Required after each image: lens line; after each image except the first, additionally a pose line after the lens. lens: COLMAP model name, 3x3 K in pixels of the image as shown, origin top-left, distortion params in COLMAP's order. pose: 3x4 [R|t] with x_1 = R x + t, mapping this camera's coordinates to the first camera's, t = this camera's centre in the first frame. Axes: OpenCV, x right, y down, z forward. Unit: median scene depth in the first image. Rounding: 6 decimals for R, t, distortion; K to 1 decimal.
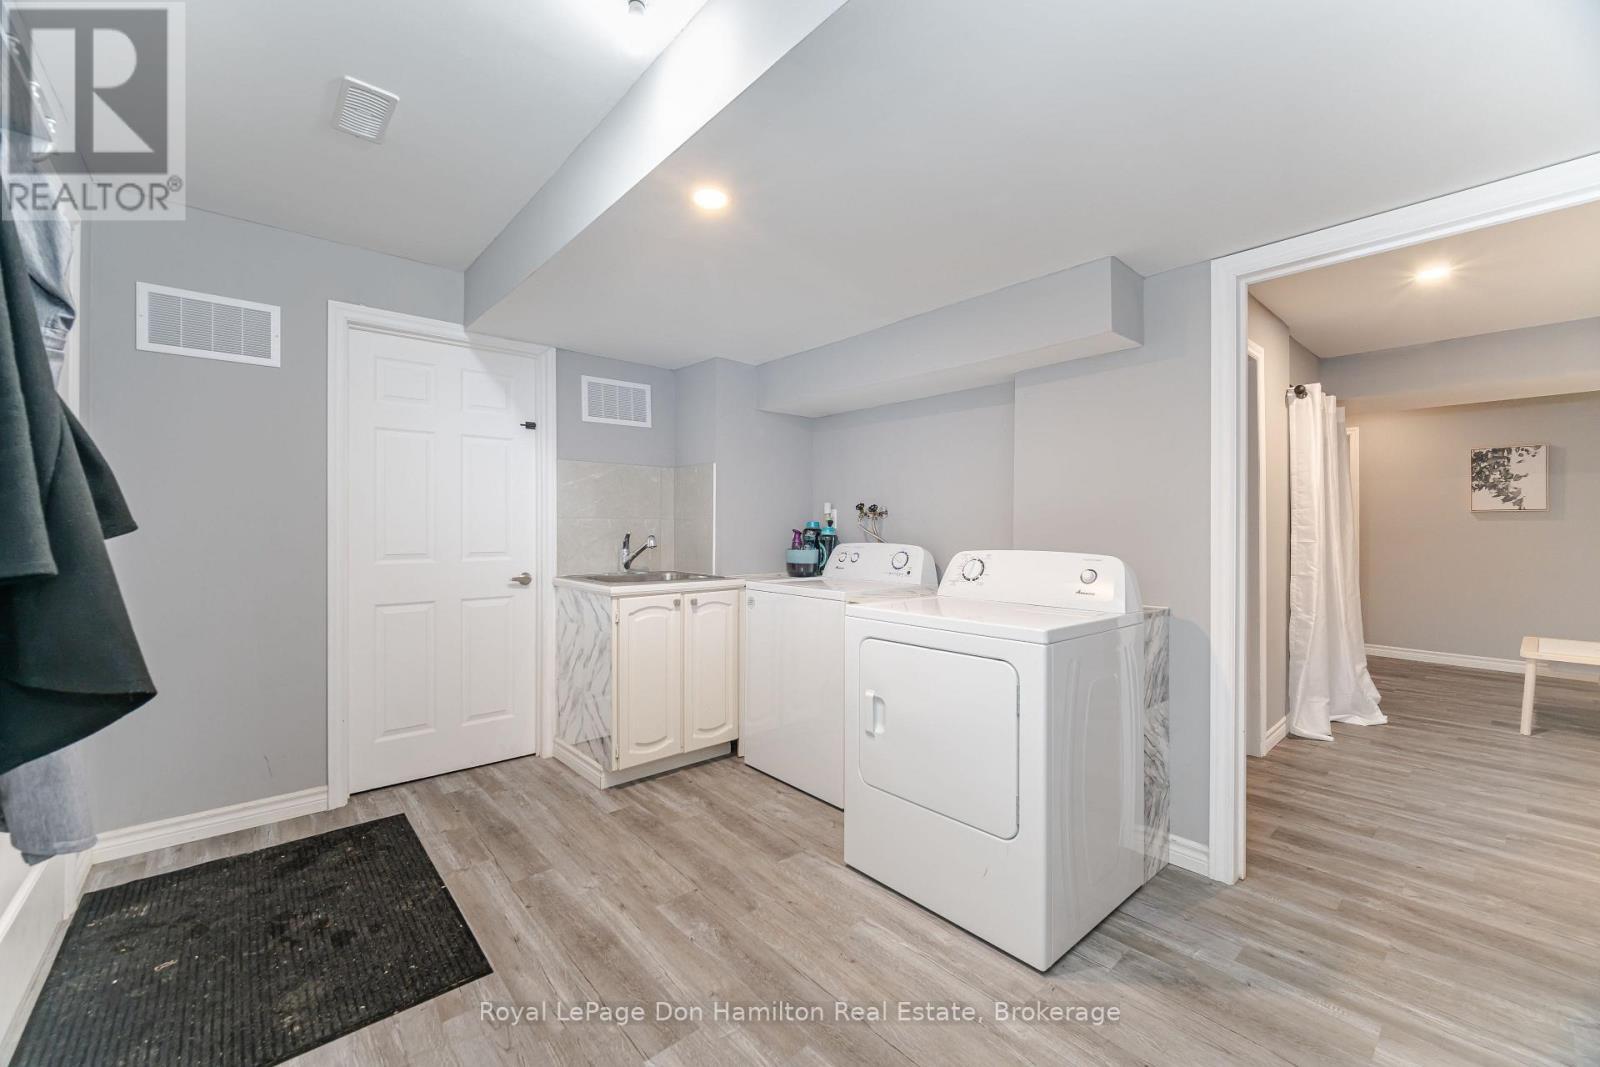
lens RADIAL K [[656.5, 0, 790.7], [0, 656.5, 532.5], [0, 0, 1]] dist [-0.001225, -0.000341]
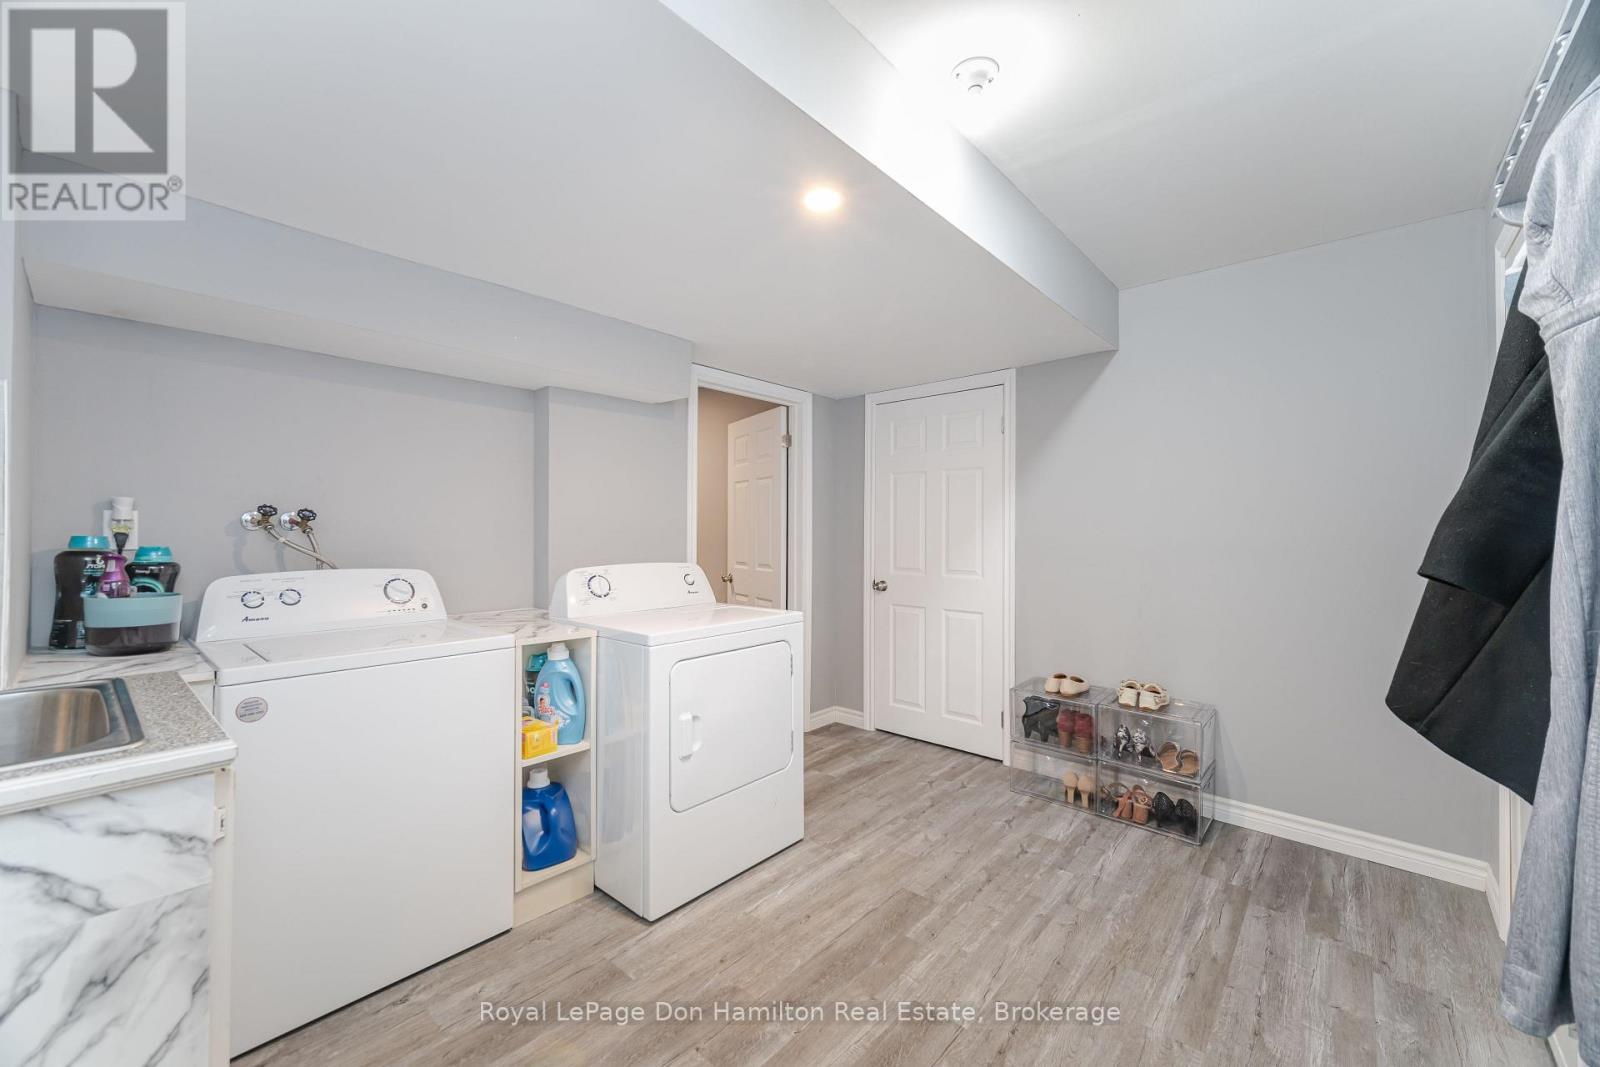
lens RADIAL K [[656.5, 0, 790.7], [0, 656.5, 532.5], [0, 0, 1]] dist [-0.001225, -0.000341]
pose [[-0.162507, -0.004454, 0.986697, -0.872855], [0.002996, 0.999983, 0.005007, -0.034024], [-0.986703, 0.003769, -0.162491, 1.006097]]
